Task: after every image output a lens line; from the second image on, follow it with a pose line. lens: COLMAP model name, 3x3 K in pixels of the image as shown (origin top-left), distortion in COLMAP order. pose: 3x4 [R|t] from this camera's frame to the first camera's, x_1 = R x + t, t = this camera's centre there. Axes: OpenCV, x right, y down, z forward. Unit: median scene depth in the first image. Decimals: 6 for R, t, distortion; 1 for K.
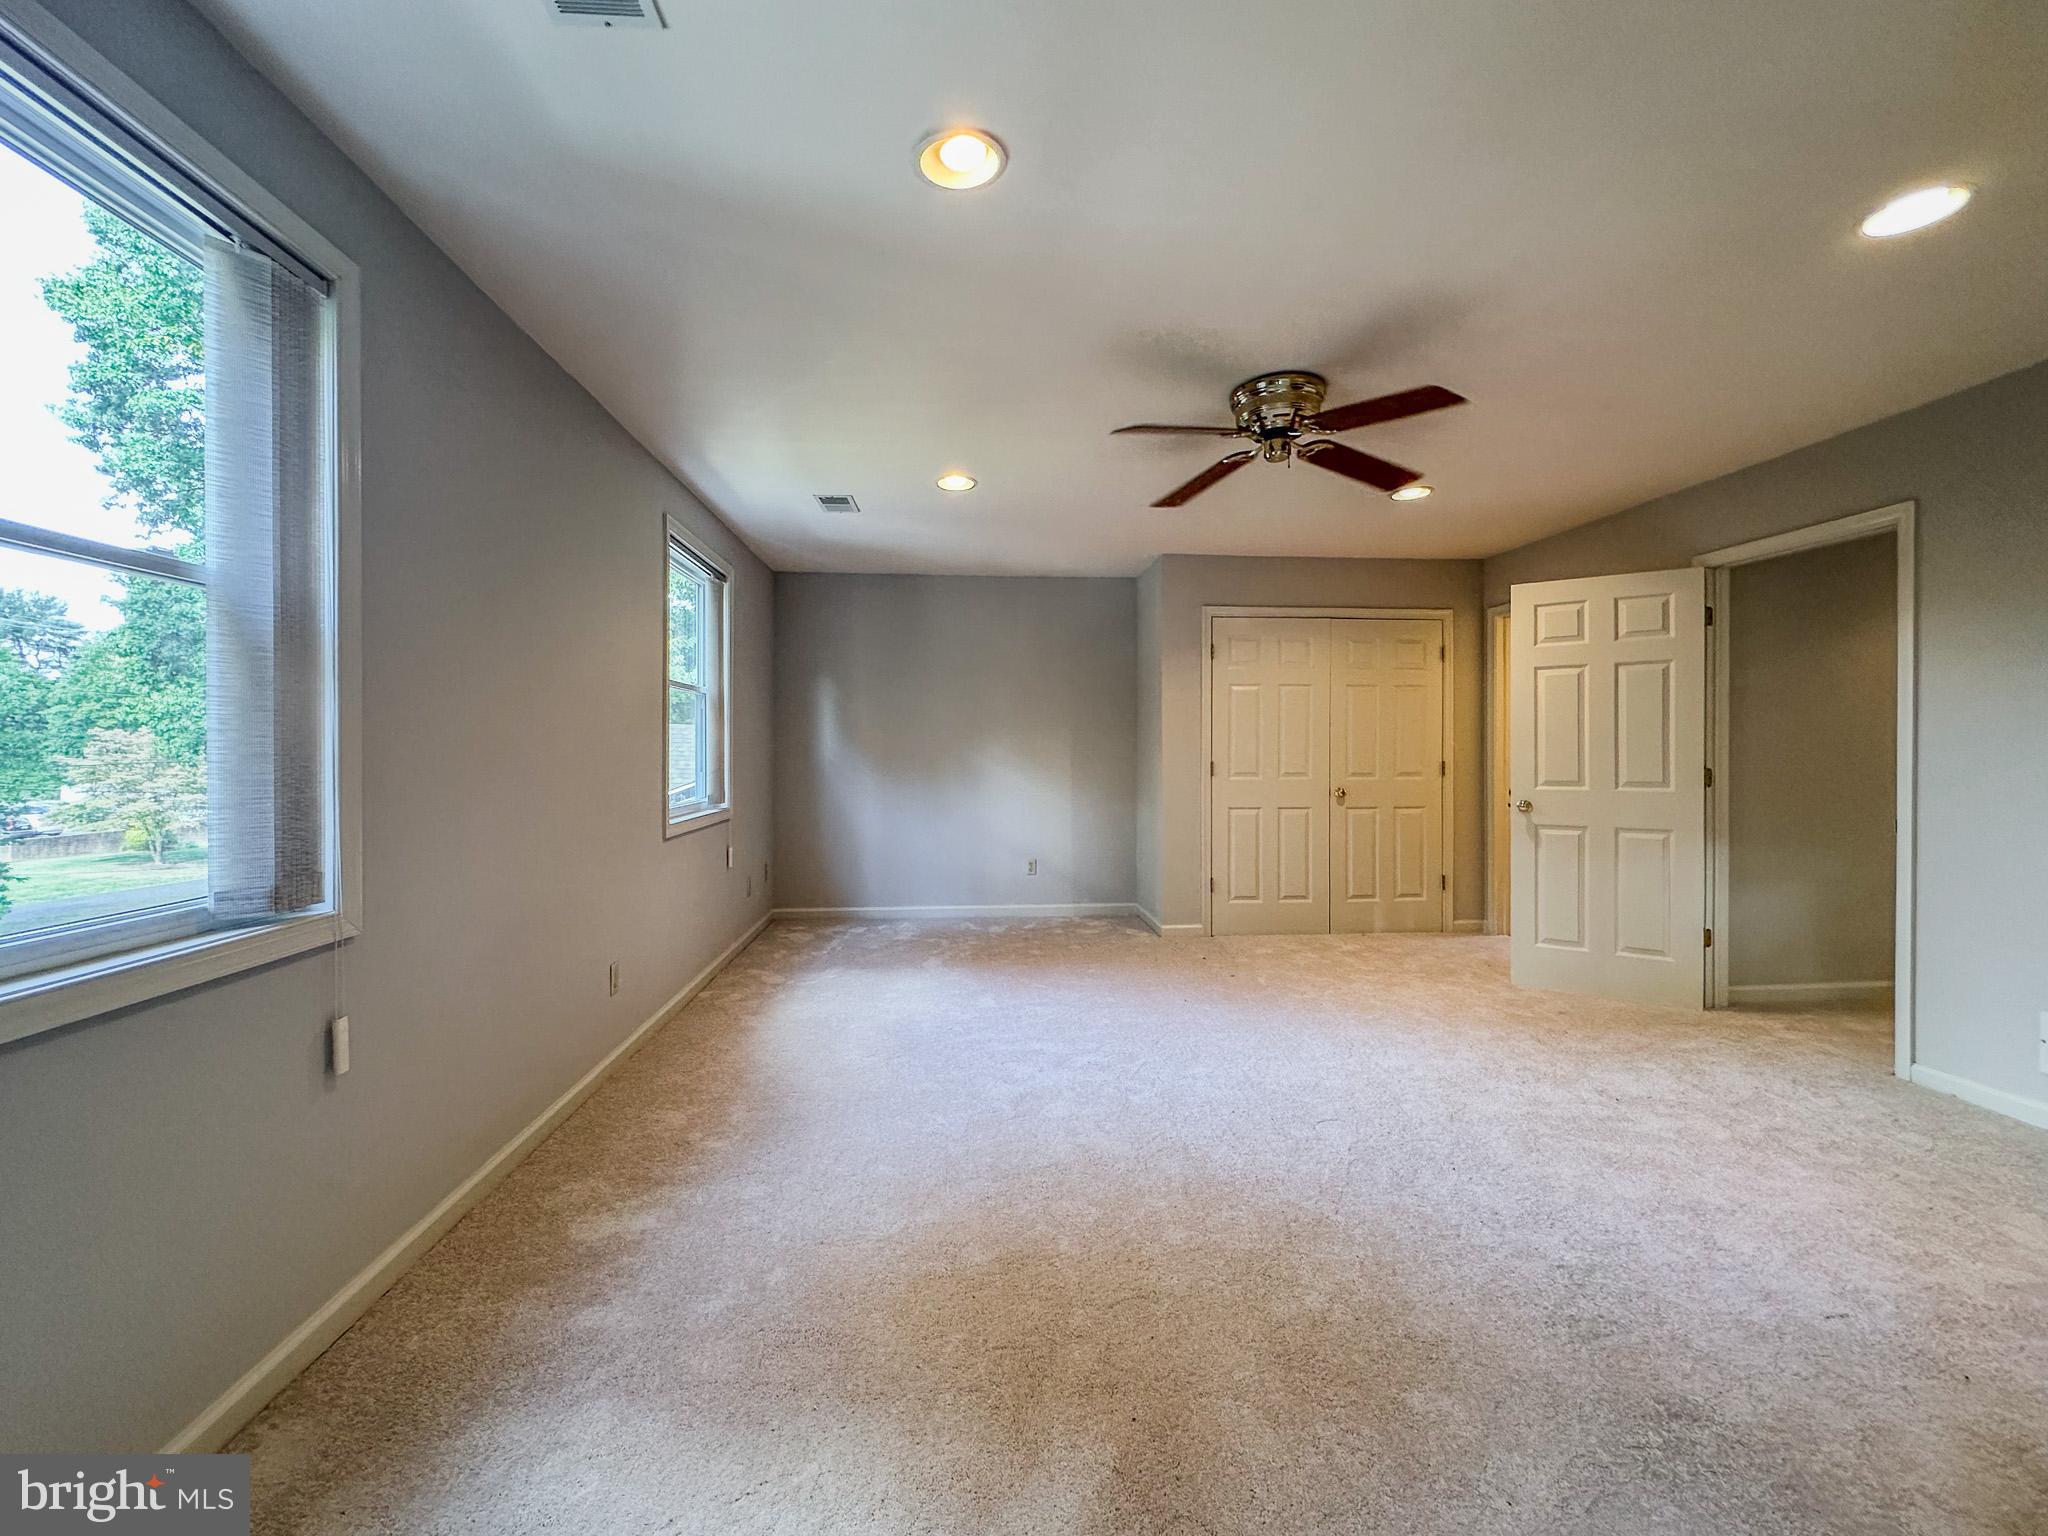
lens RADIAL K [[846.8, 0, 1018.7], [0, 846.8, 753.7], [0, 0, 1]] dist [0.000151, -0.000220]
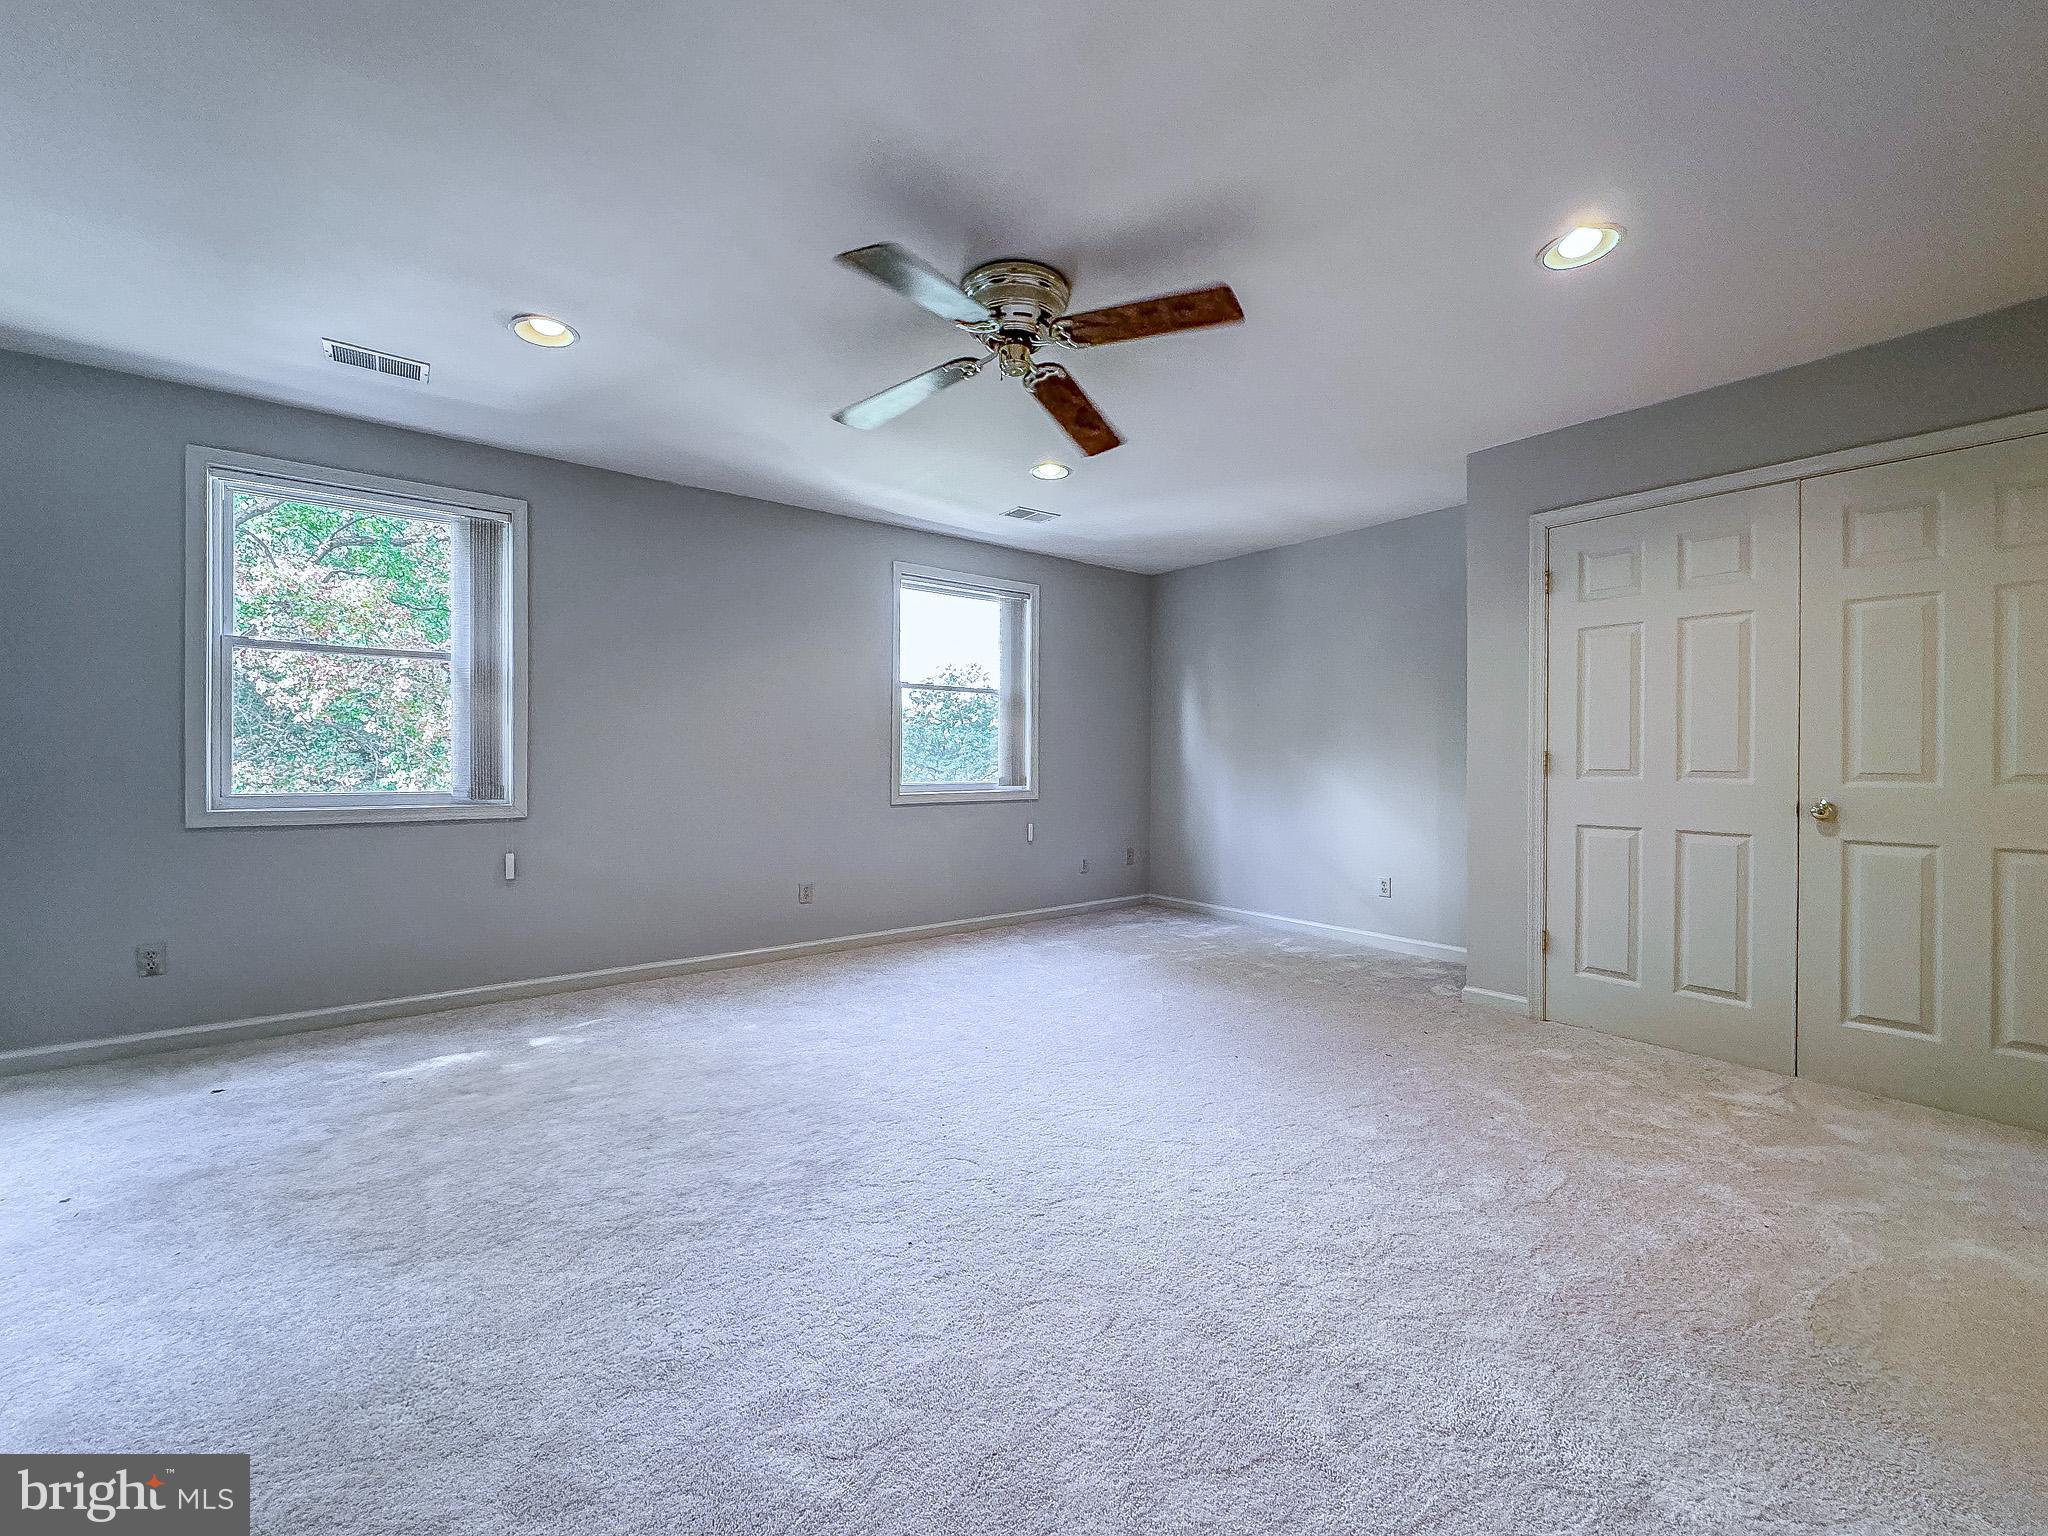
lens RADIAL K [[831.2, 0, 972.0], [0, 831.2, 762.9], [0, 0, 1]] dist [0.030025, 0.000111]
pose [[0.523137, 0.005588, -0.852230, 0.666813], [-0.010148, 0.999948, 0.000327, 0.027930], [0.852188, 0.008478, 0.523167, 0.357187]]
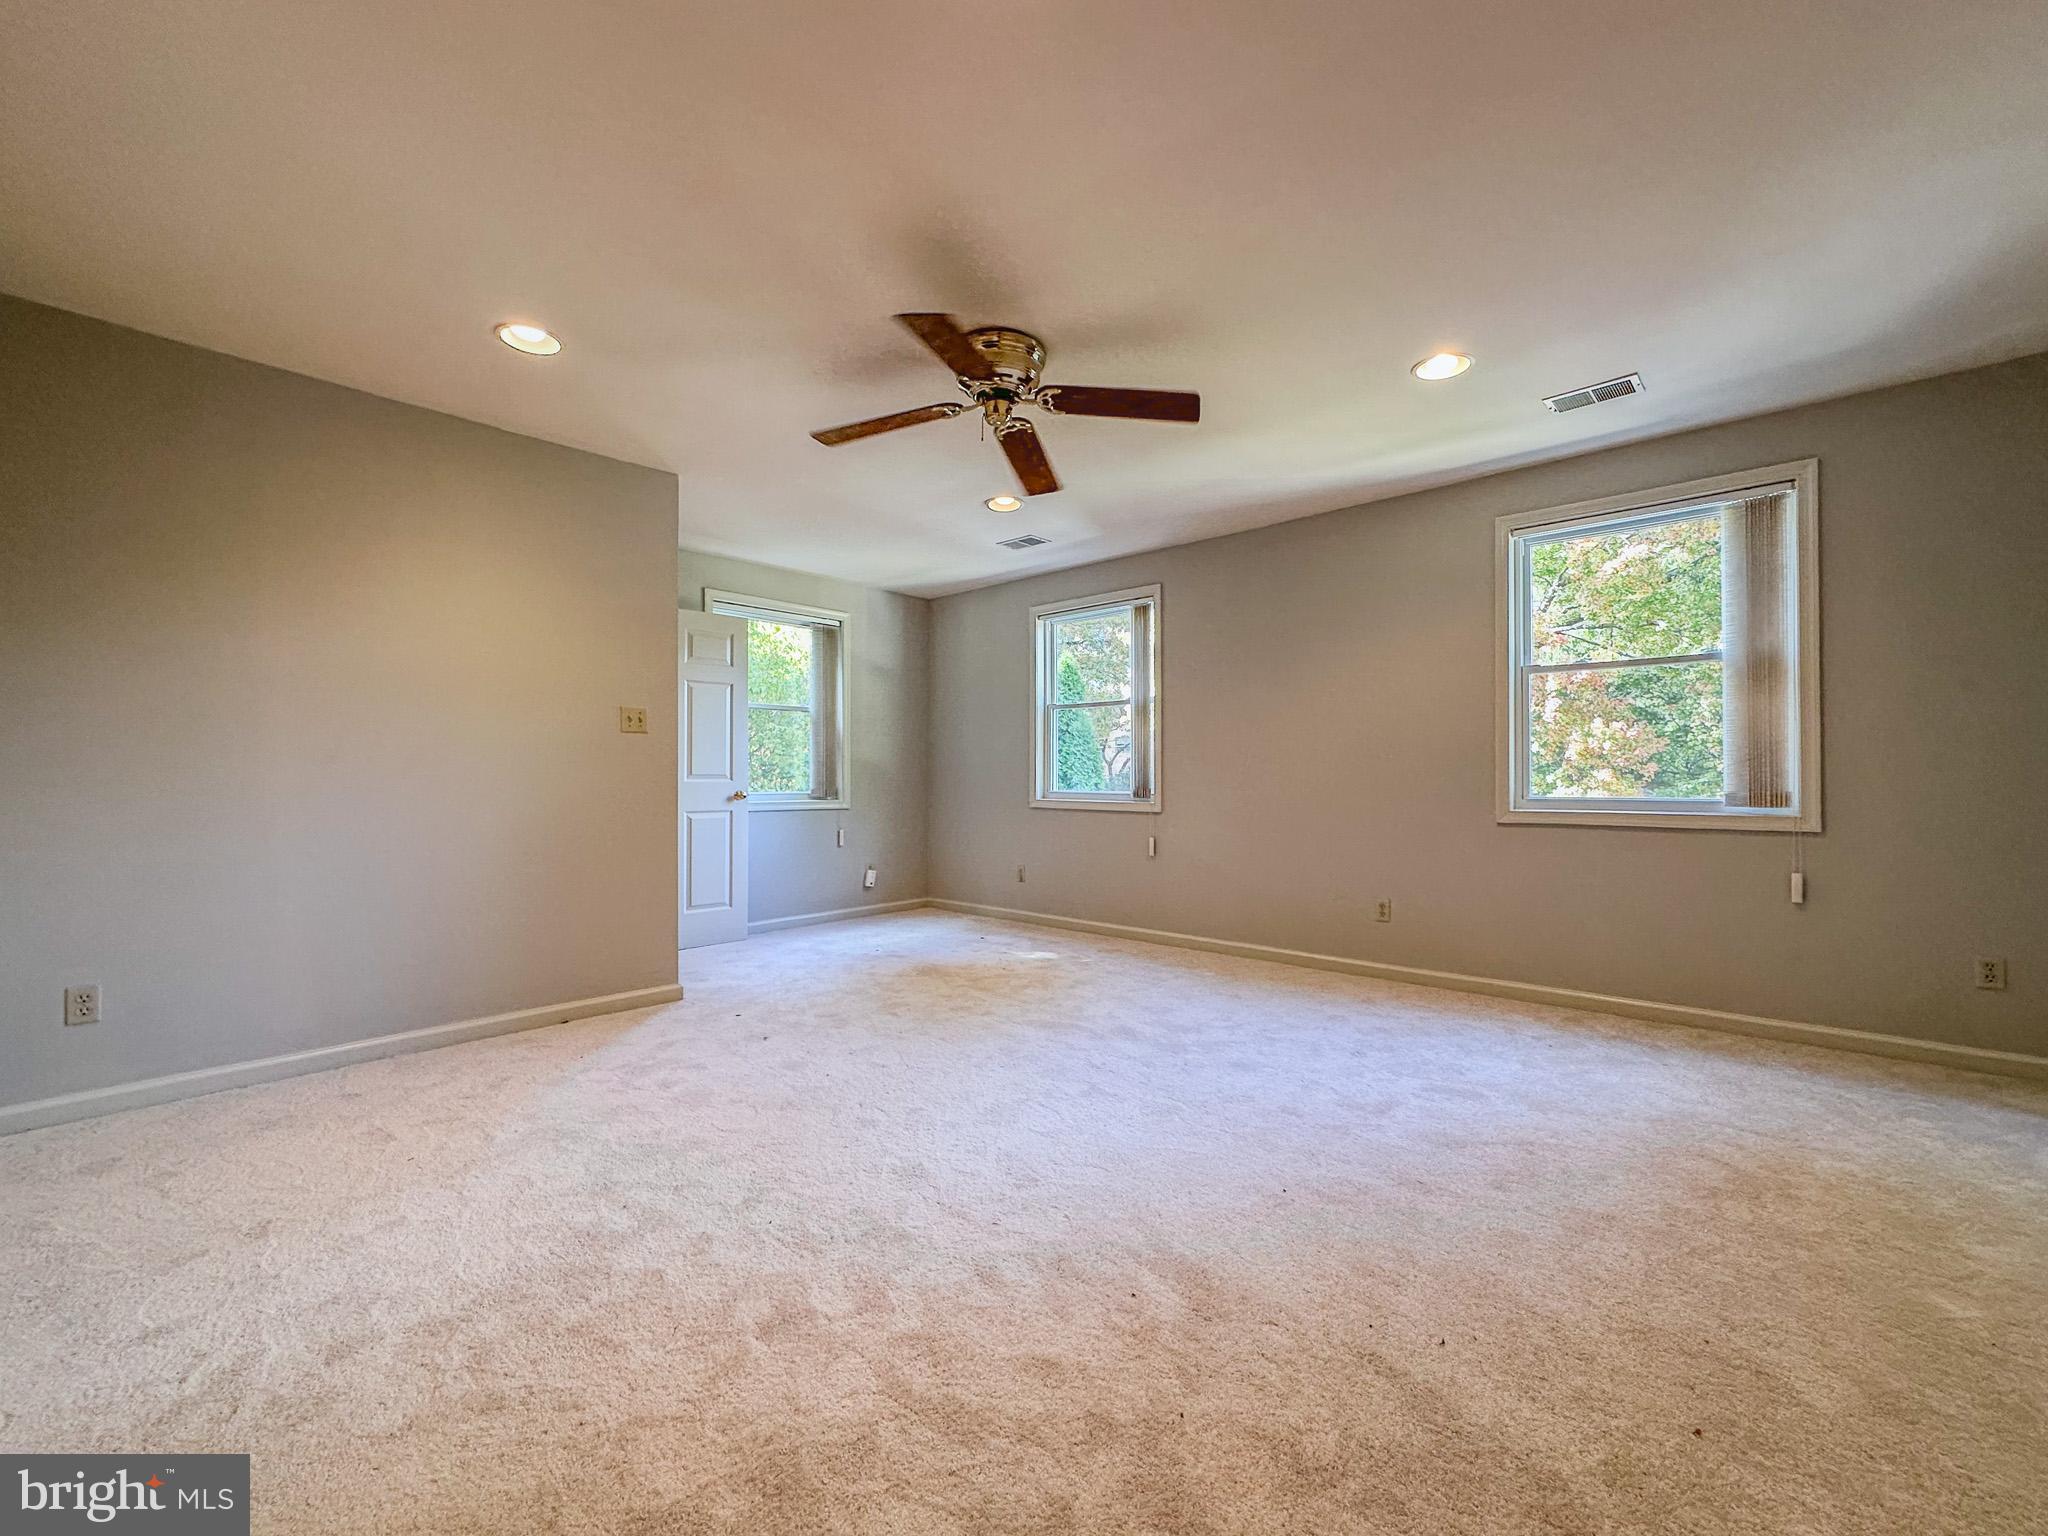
lens RADIAL K [[839.7, 0, 1024.5], [0, 839.7, 770.1], [0, 0, 1]] dist [-0.000068, 0.000007]
pose [[-0.724878, -0.004521, -0.688862, 0.637852], [-0.004279, 0.999989, -0.002061, 0.033859], [0.688864, 0.001454, -0.724889, 1.279231]]
